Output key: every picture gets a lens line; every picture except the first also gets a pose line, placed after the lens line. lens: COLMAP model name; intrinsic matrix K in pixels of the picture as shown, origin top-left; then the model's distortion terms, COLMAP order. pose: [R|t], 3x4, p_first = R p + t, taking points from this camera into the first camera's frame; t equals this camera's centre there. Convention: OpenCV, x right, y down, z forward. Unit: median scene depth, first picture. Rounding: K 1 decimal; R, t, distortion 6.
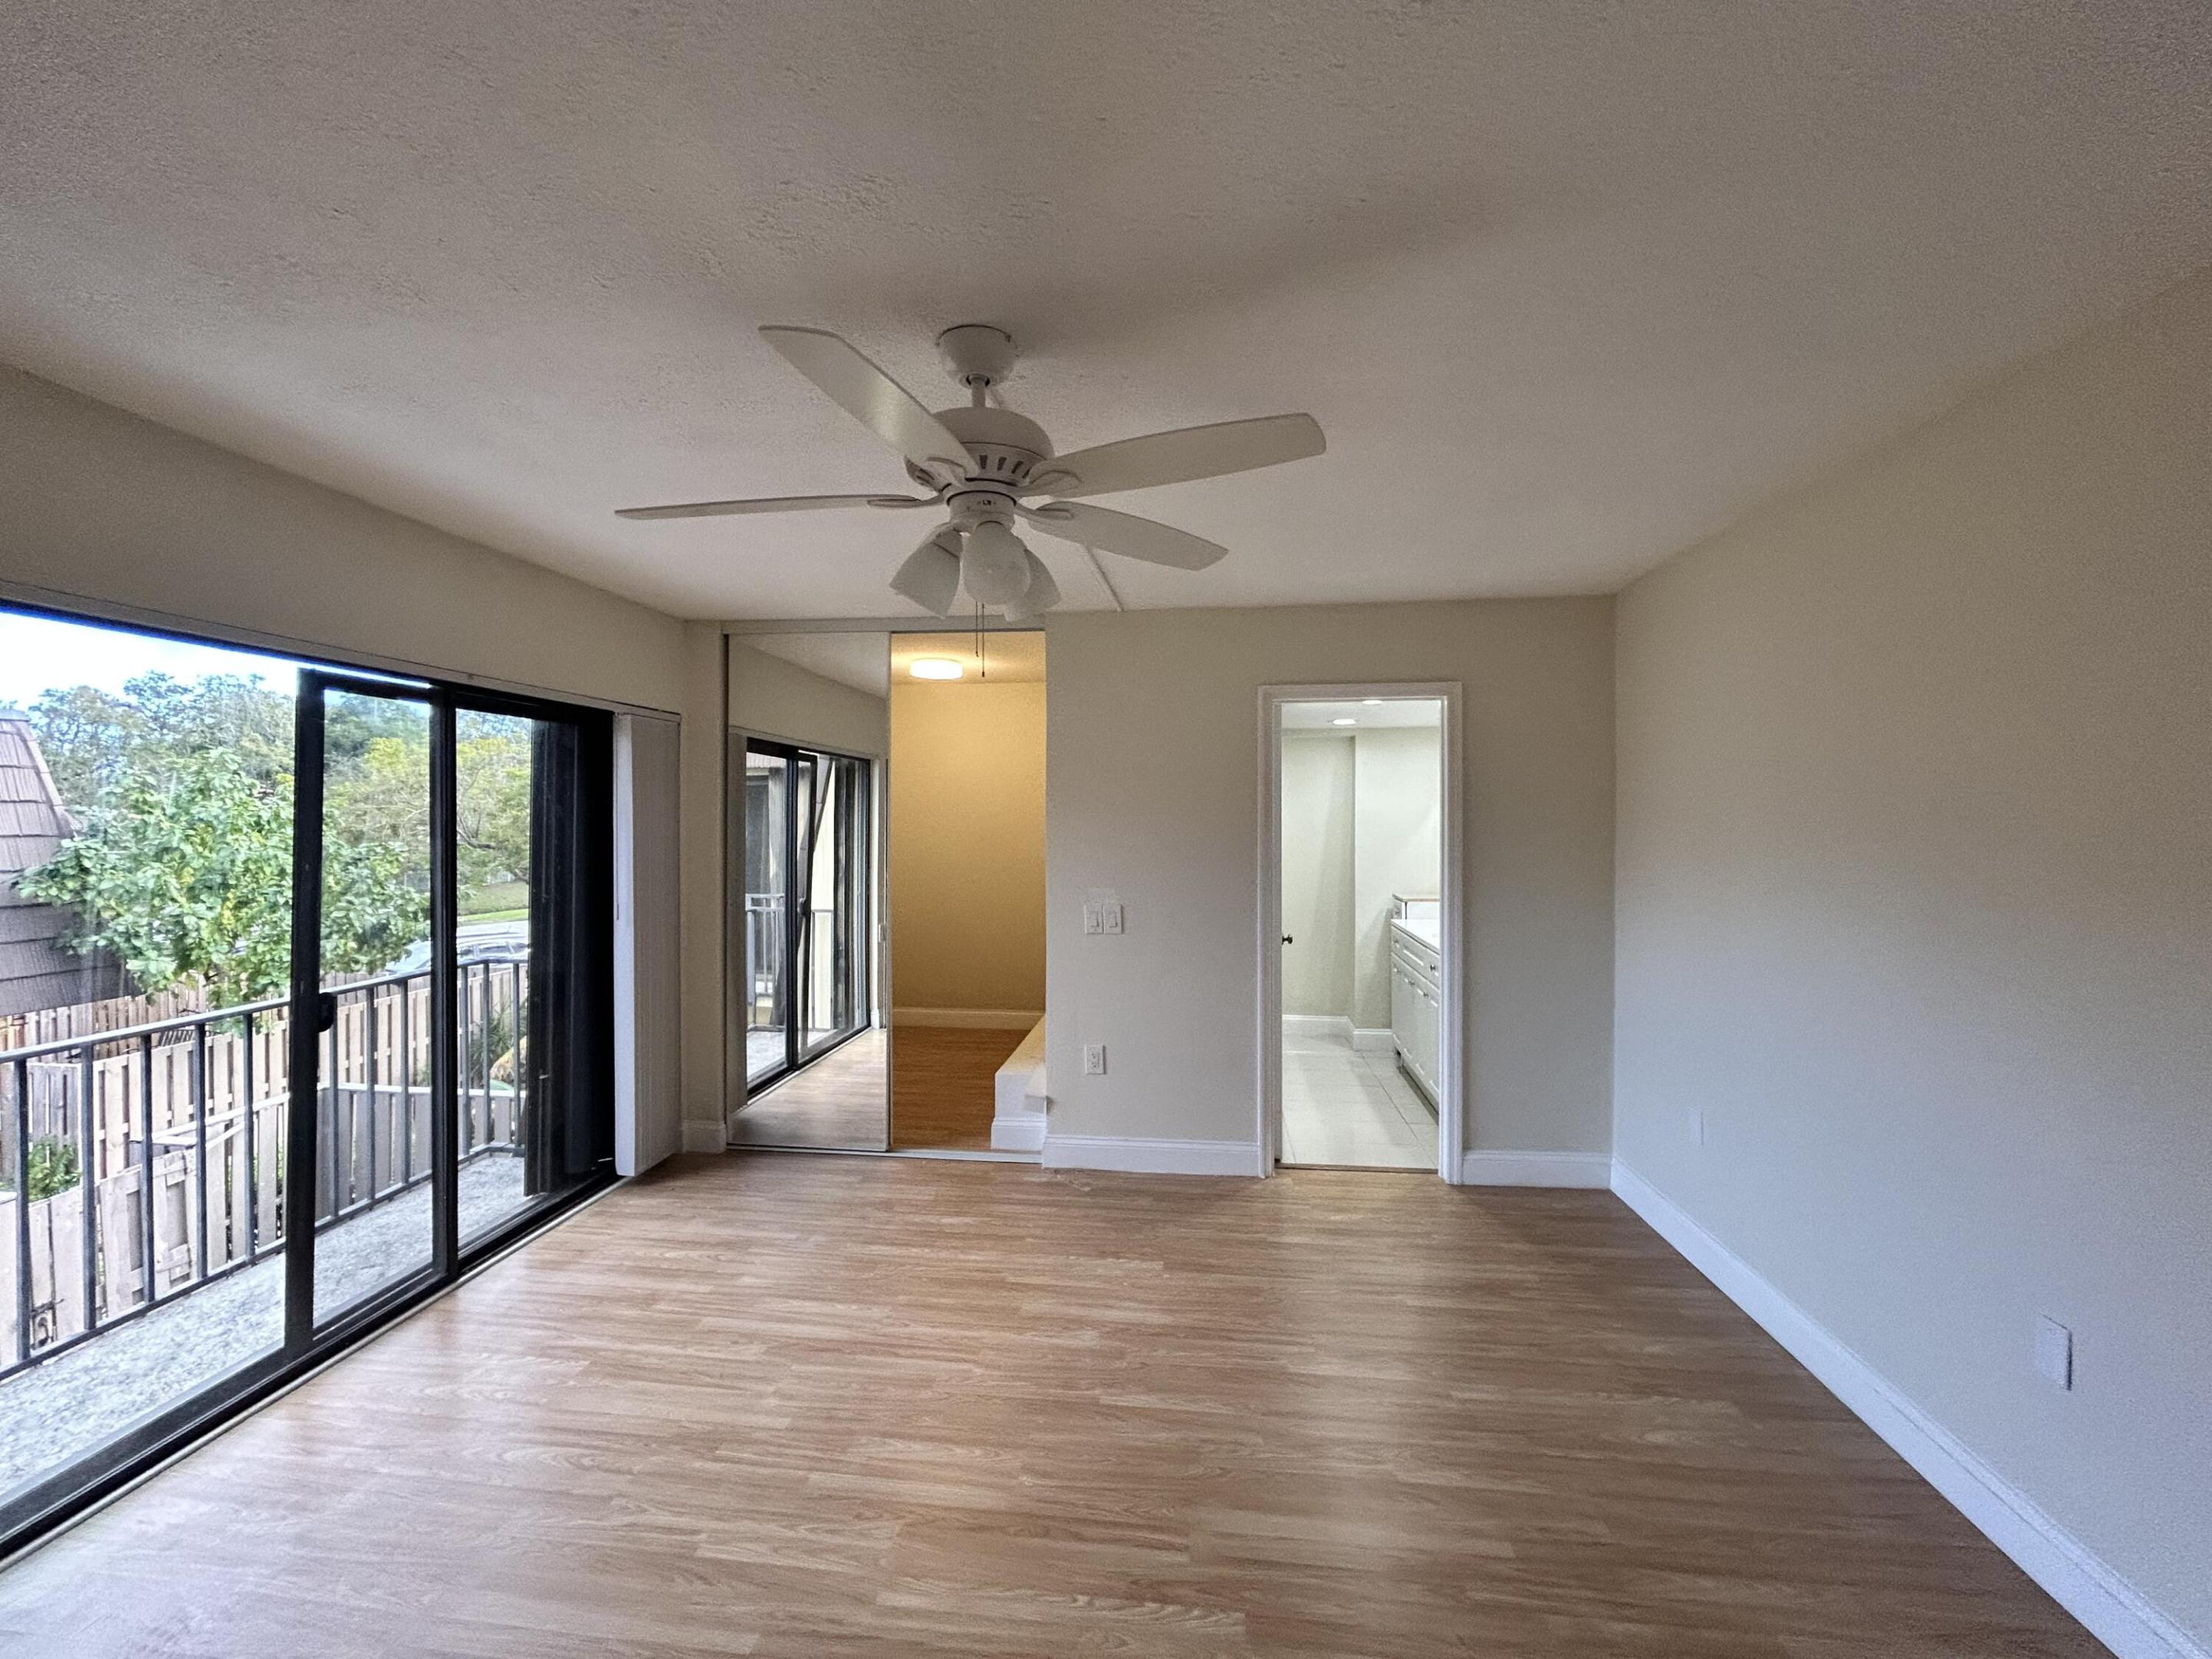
lens RADIAL K [[899.4, 0, 1117.0], [0, 899.4, 822.5], [0, 0, 1]] dist [0.000192, -0.000197]
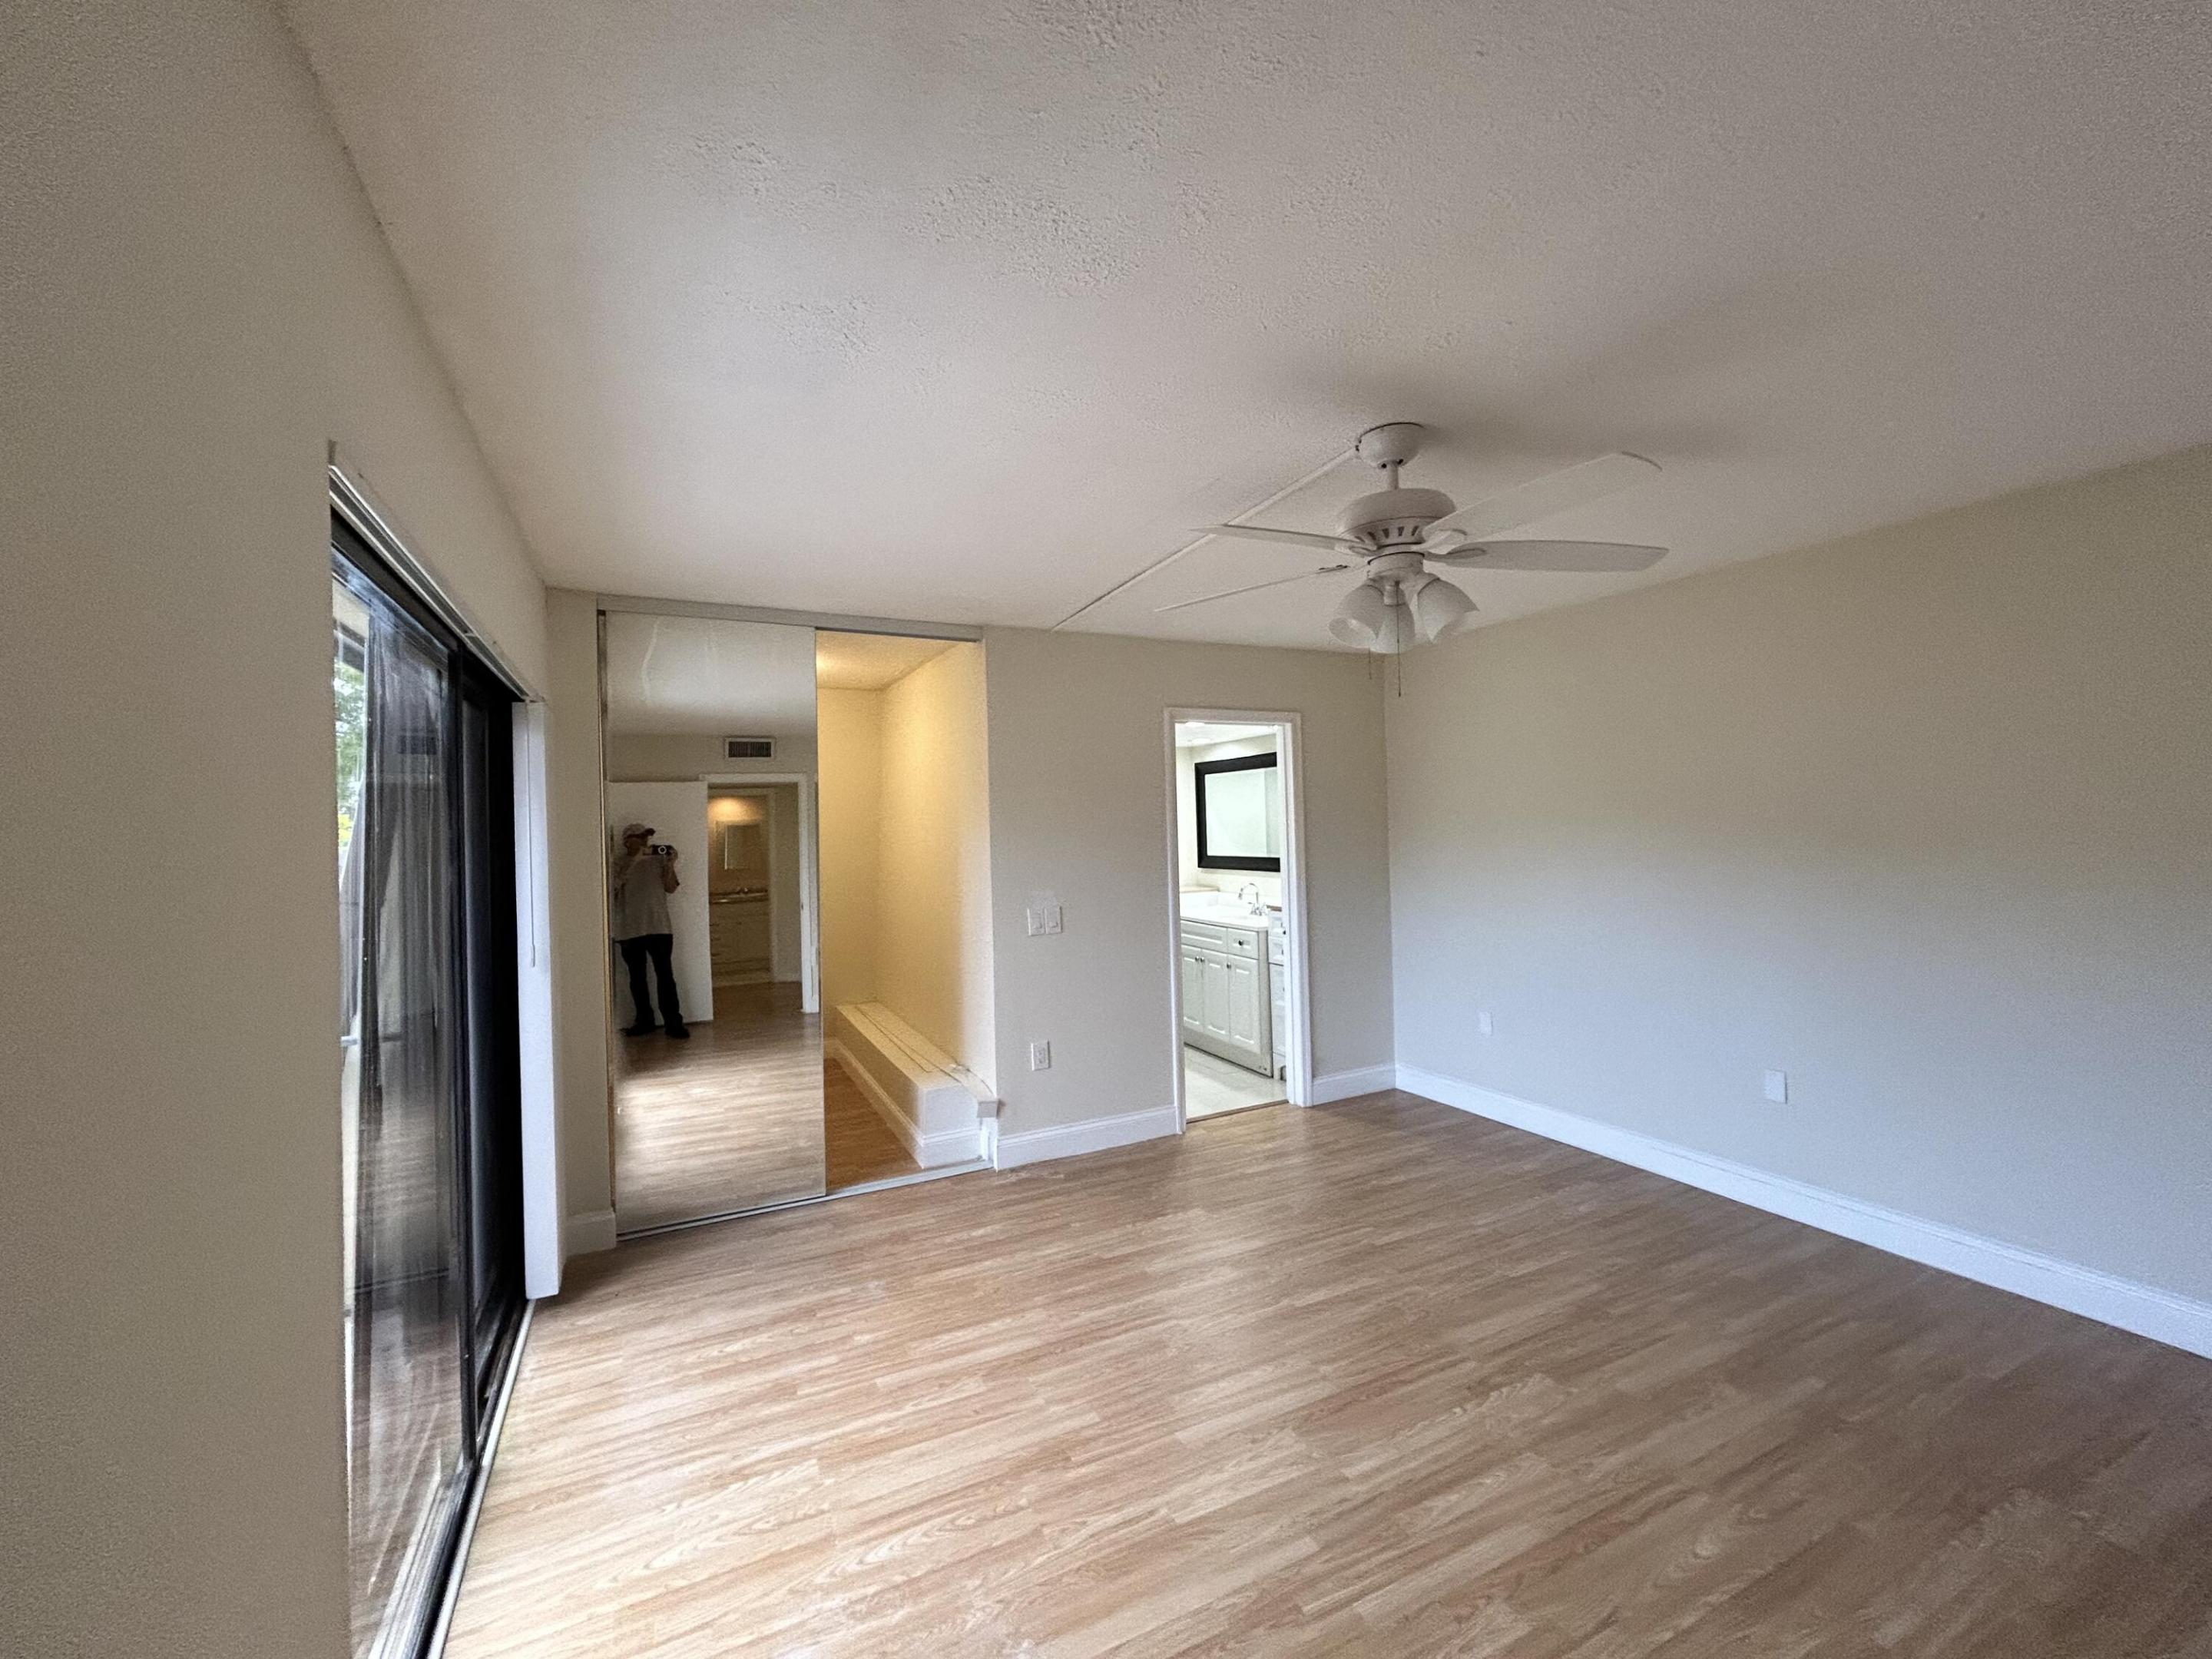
lens RADIAL K [[899.4, 0, 1104.1], [0, 899.4, 830.3], [0, 0, 1]] dist [0.000192, -0.000197]
pose [[0.839172, -0.022427, 0.543403, -0.559043], [0.027829, 0.999611, -0.001721, 0.005174], [-0.543153, 0.016567, 0.839470, 0.081573]]
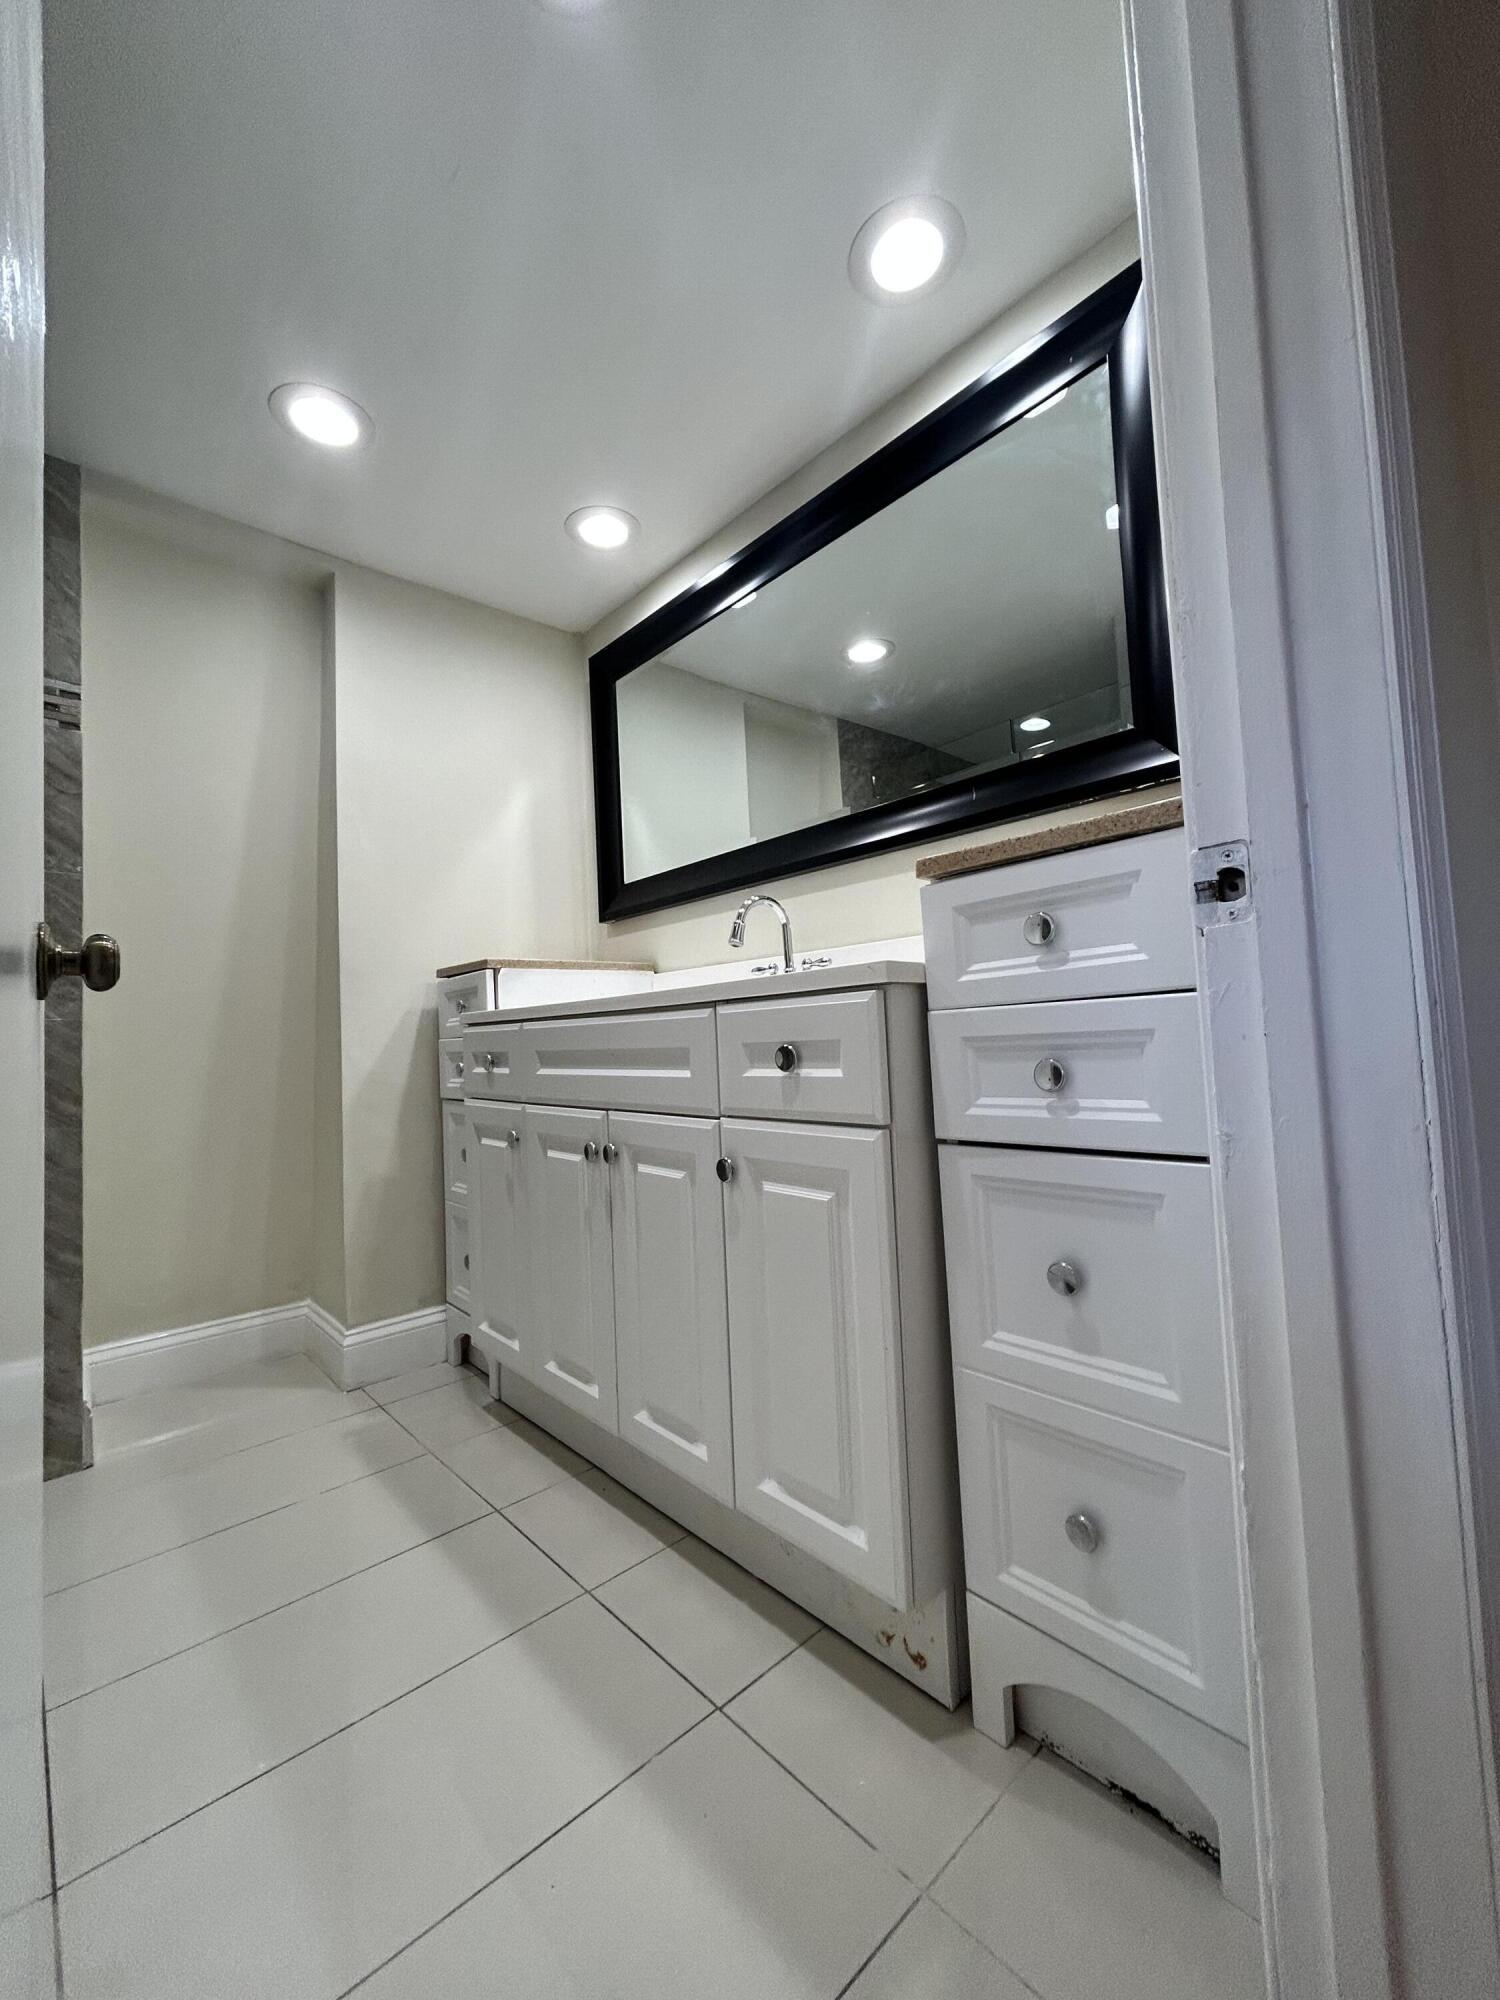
lens RADIAL K [[813.2, 0, 739.4], [0, 813.2, 1005.8], [0, 0, 1]] dist [0.000192, -0.000197]
pose [[0.674160, -0.001426, 0.738584, 0.198020], [0.048668, 0.997911, -0.042496, 0.185377], [-0.736980, 0.064594, 0.672821, 1.012043]]
